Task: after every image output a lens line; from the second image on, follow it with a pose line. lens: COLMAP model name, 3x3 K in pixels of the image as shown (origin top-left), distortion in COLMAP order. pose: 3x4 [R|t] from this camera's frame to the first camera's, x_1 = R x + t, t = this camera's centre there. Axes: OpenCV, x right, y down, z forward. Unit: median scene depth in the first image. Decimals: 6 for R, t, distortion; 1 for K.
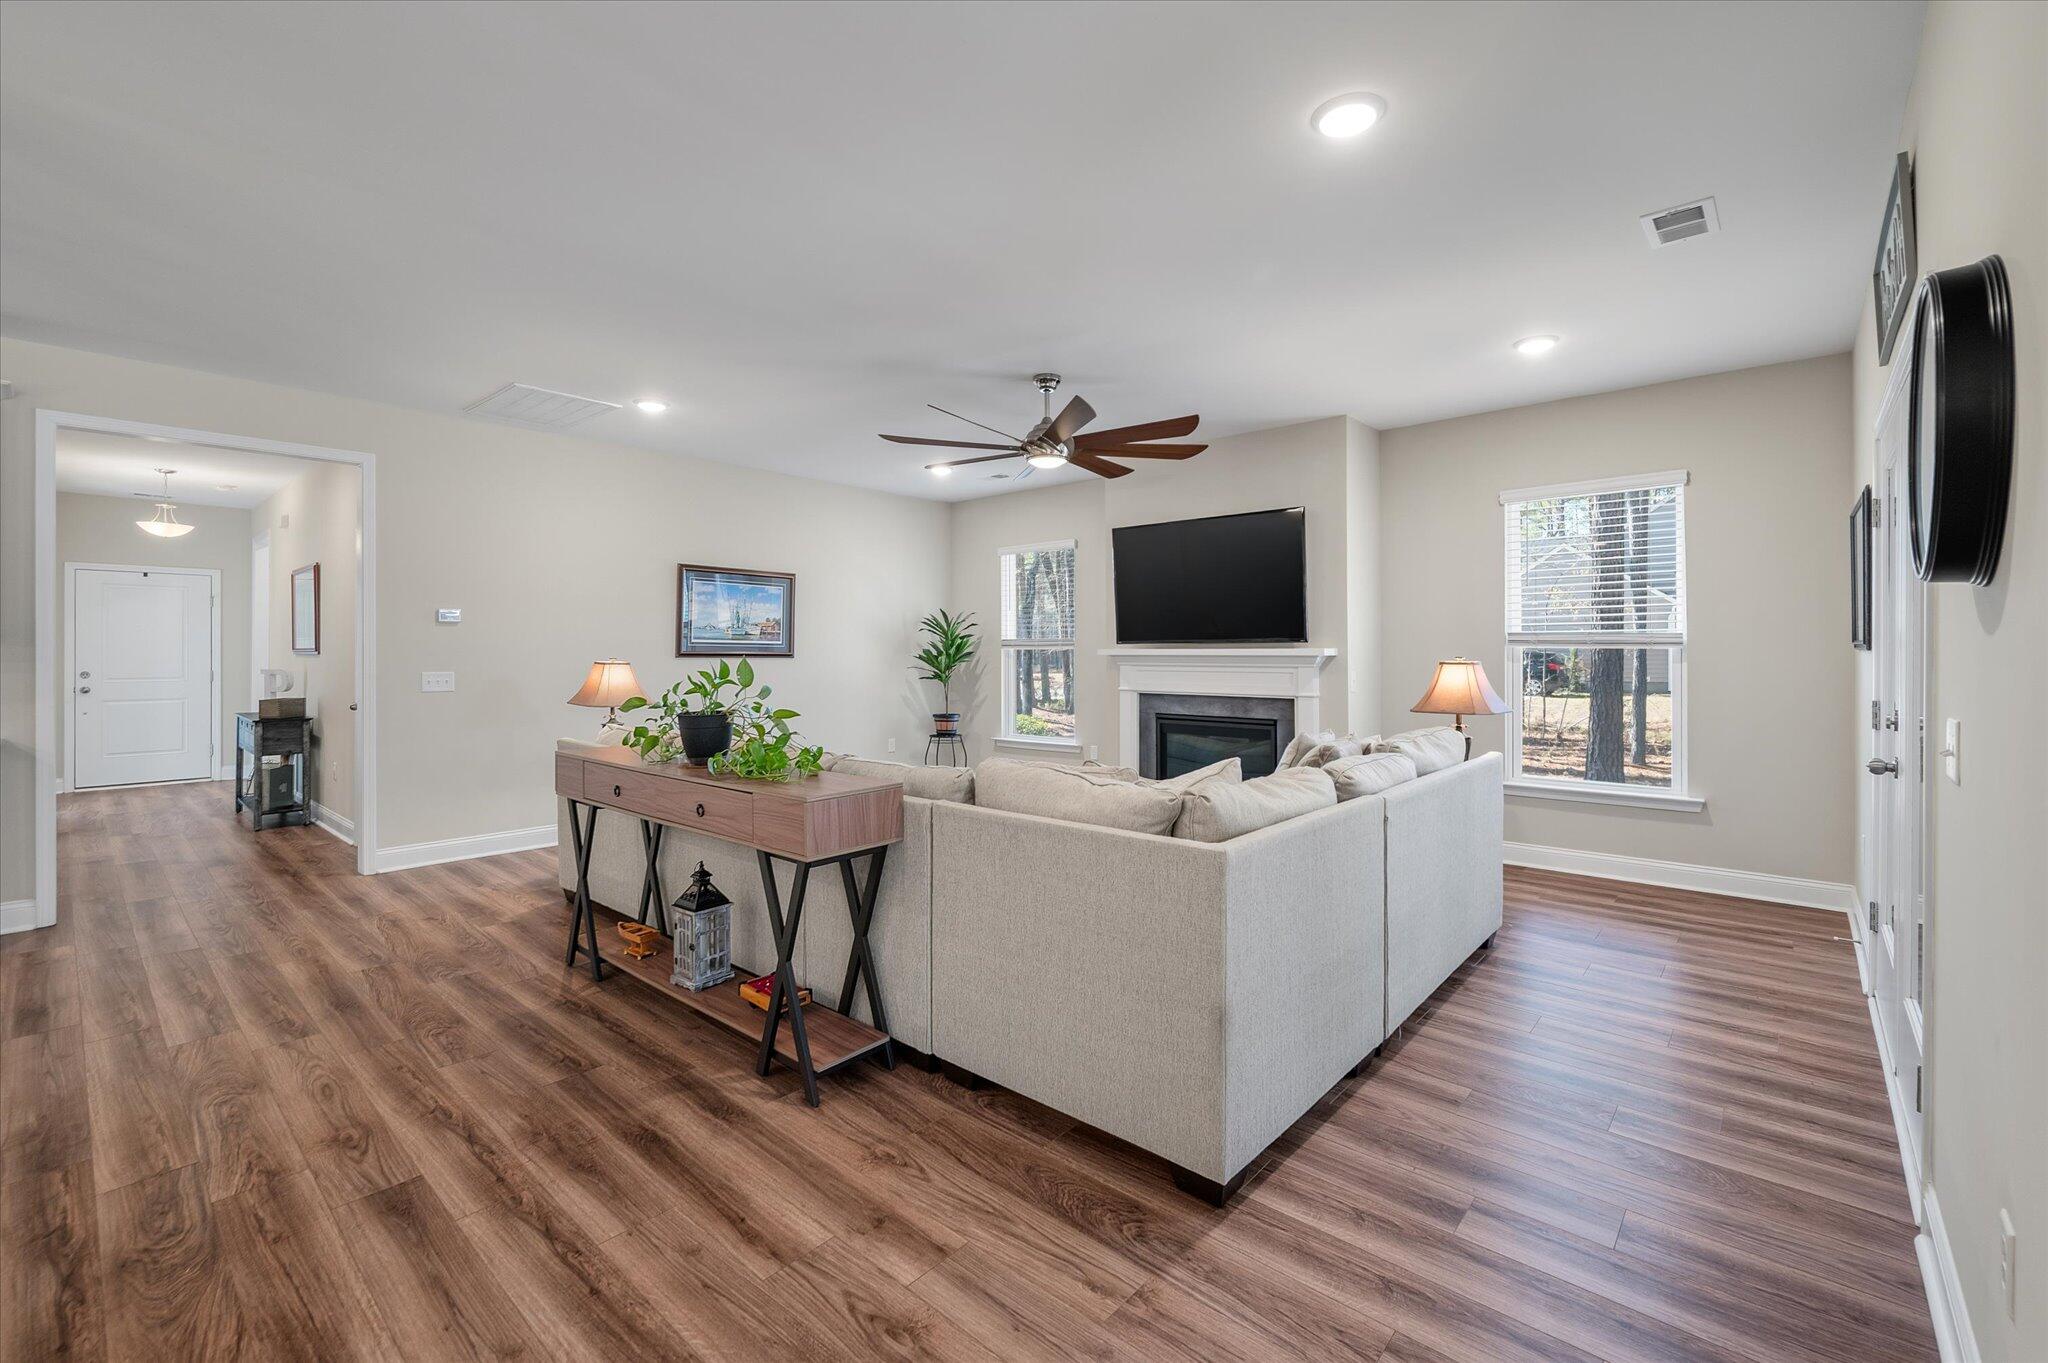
lens RADIAL K [[850.1, 0, 1024.9], [0, 850.1, 660.4], [0, 0, 1]] dist [-0.002123, 0.000776]
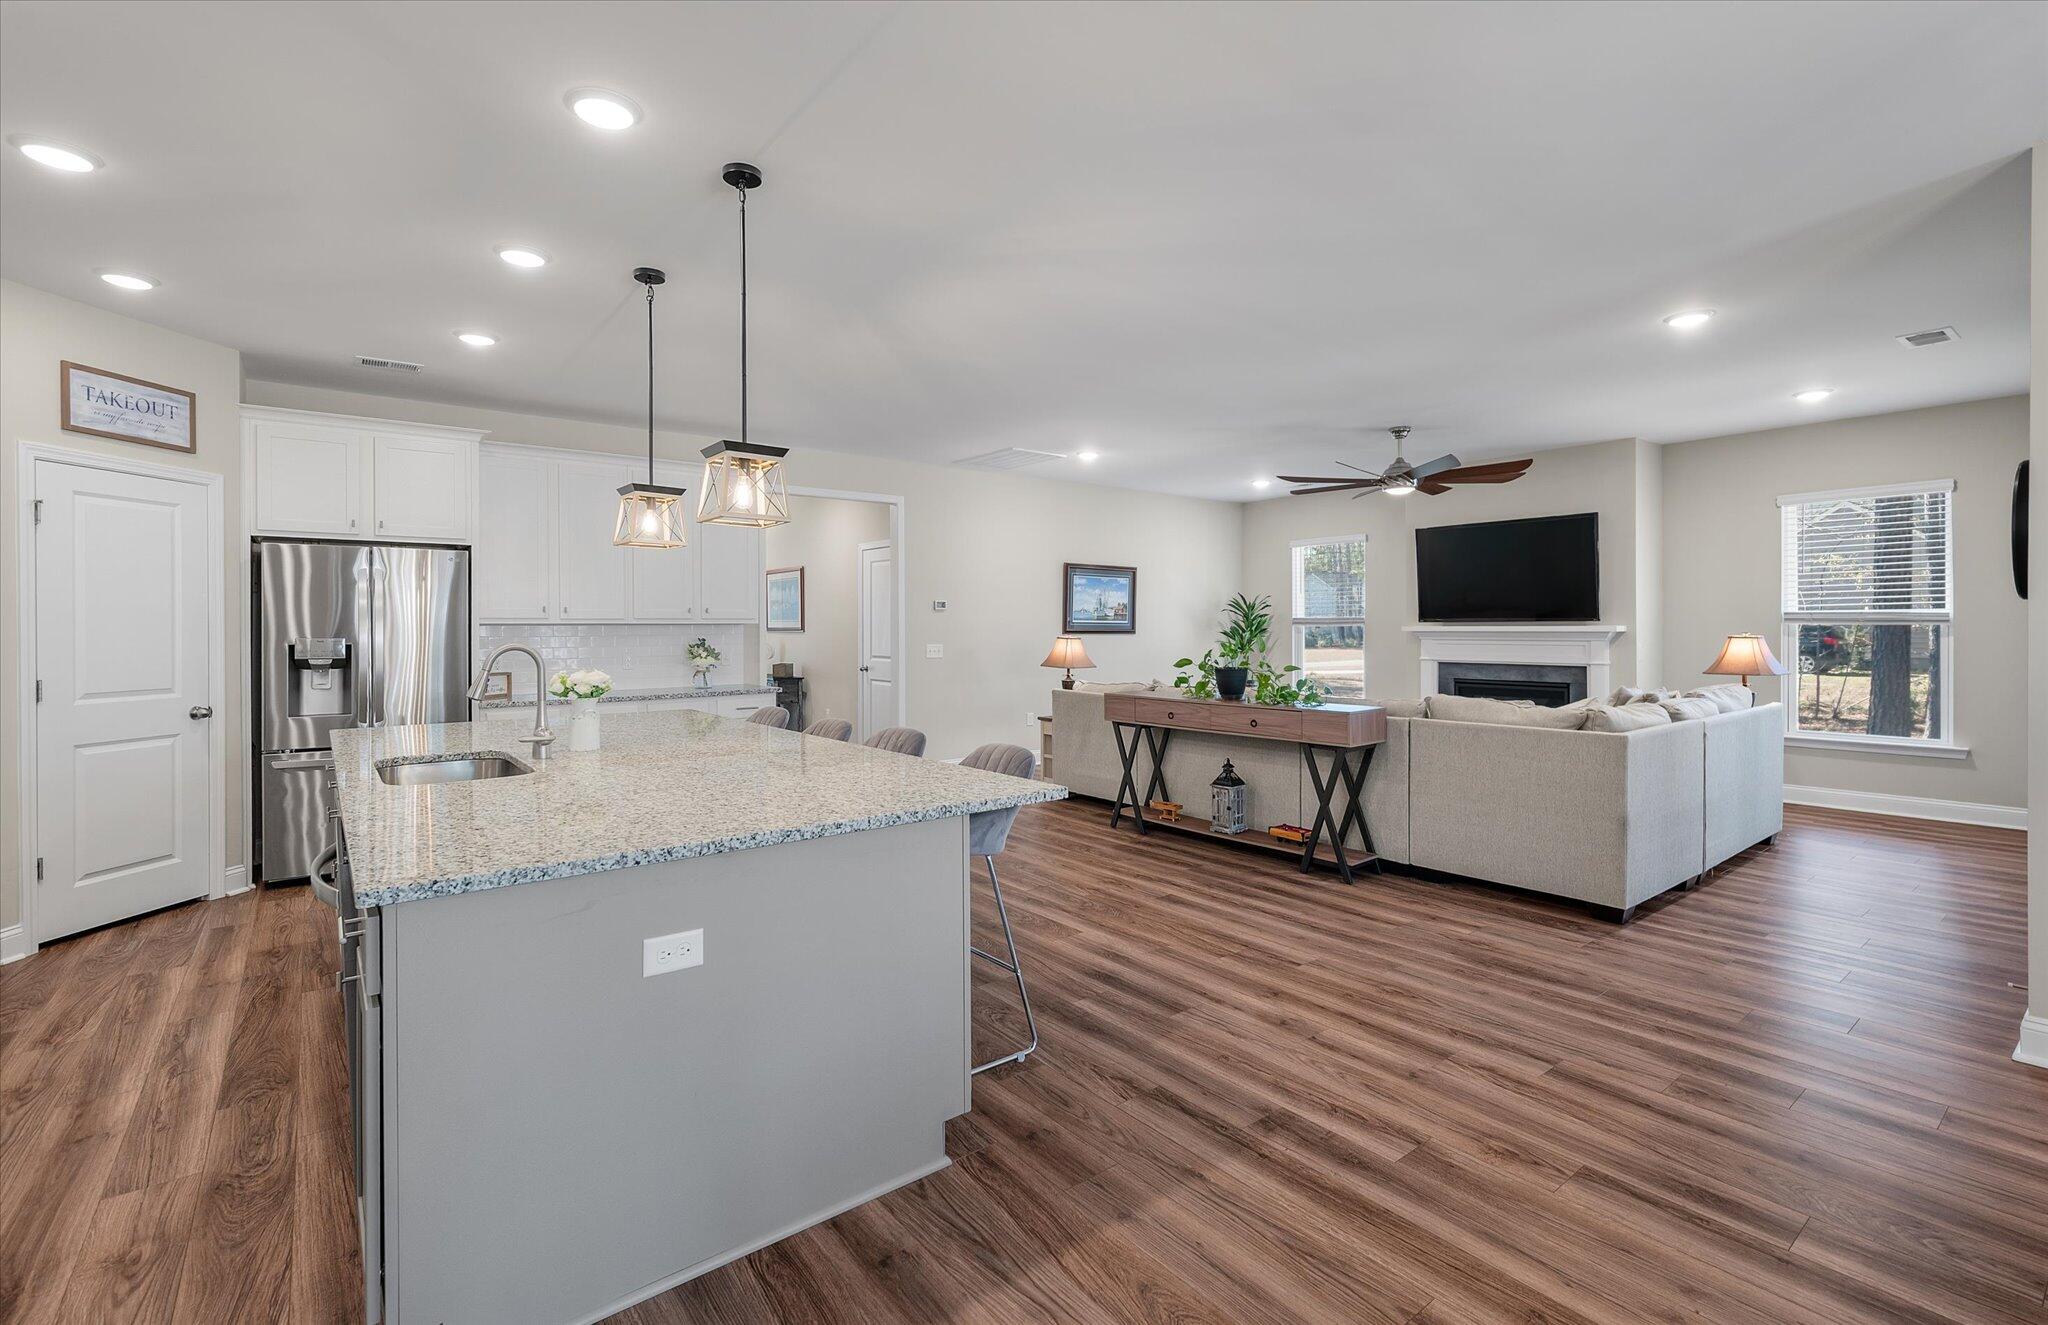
lens RADIAL K [[882.6, 0, 1020.3], [0, 882.6, 639.8], [0, 0, 1]] dist [0.004763, -0.000382]
pose [[0.983072, -0.000631, -0.183220, -0.354186], [0.001490, 0.999989, 0.004551, -0.001013], [0.183215, -0.004747, 0.983061, -0.577162]]
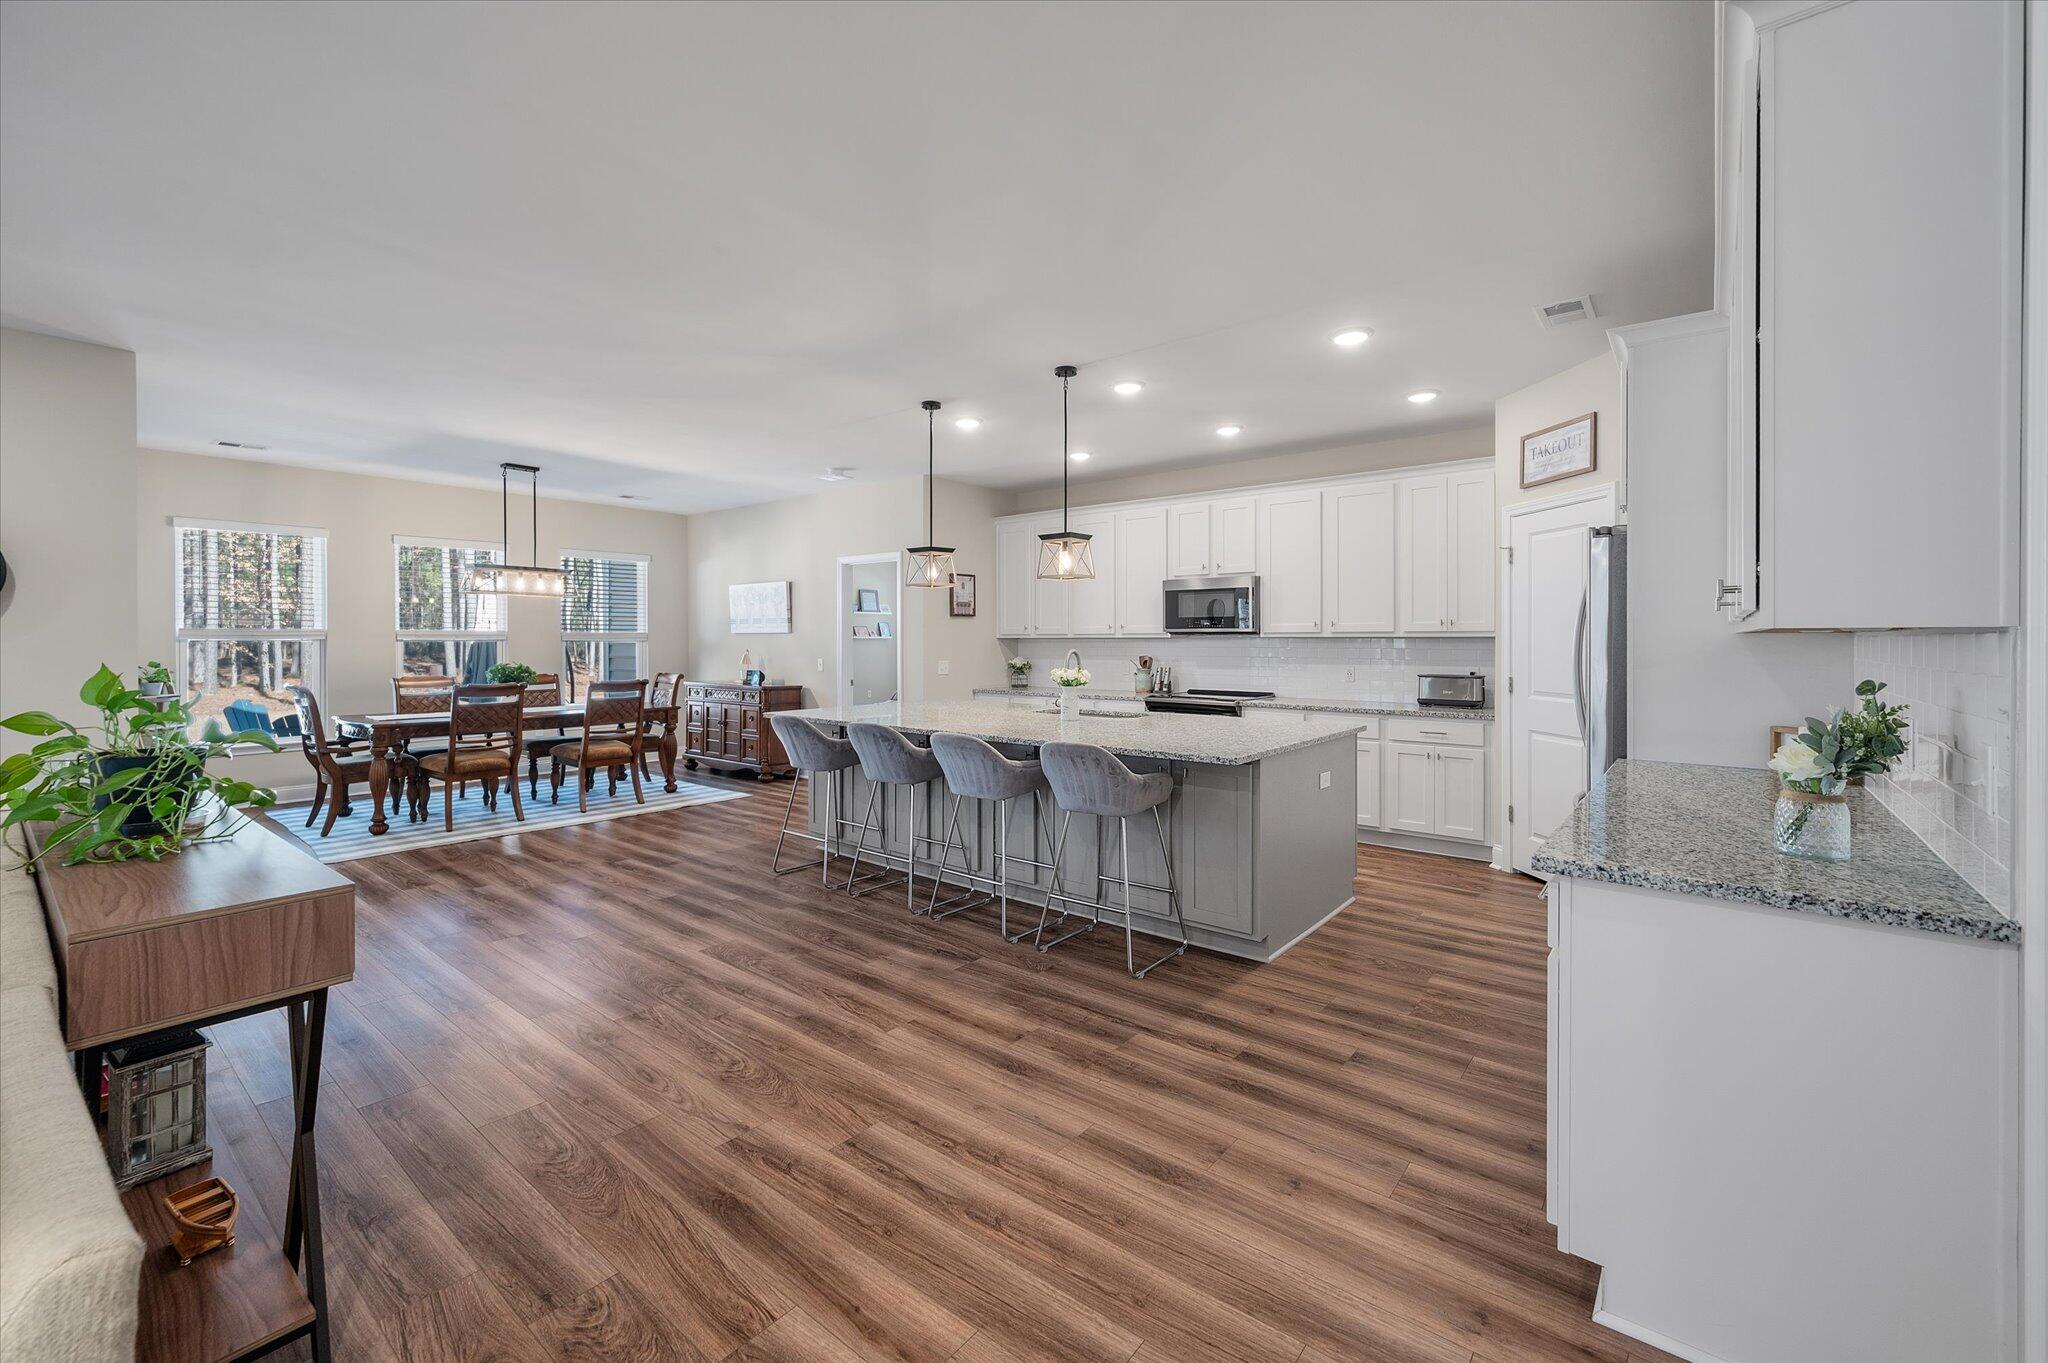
lens RADIAL K [[850.1, 0, 1041.4], [0, 850.1, 639.6], [0, 0, 1]] dist [-0.002123, 0.000776]
pose [[-0.998932, -0.000202, -0.046204, -0.783760], [-0.000654, 0.999952, 0.009763, -0.023343], [0.046200, 0.009783, -0.998884, 1.281469]]
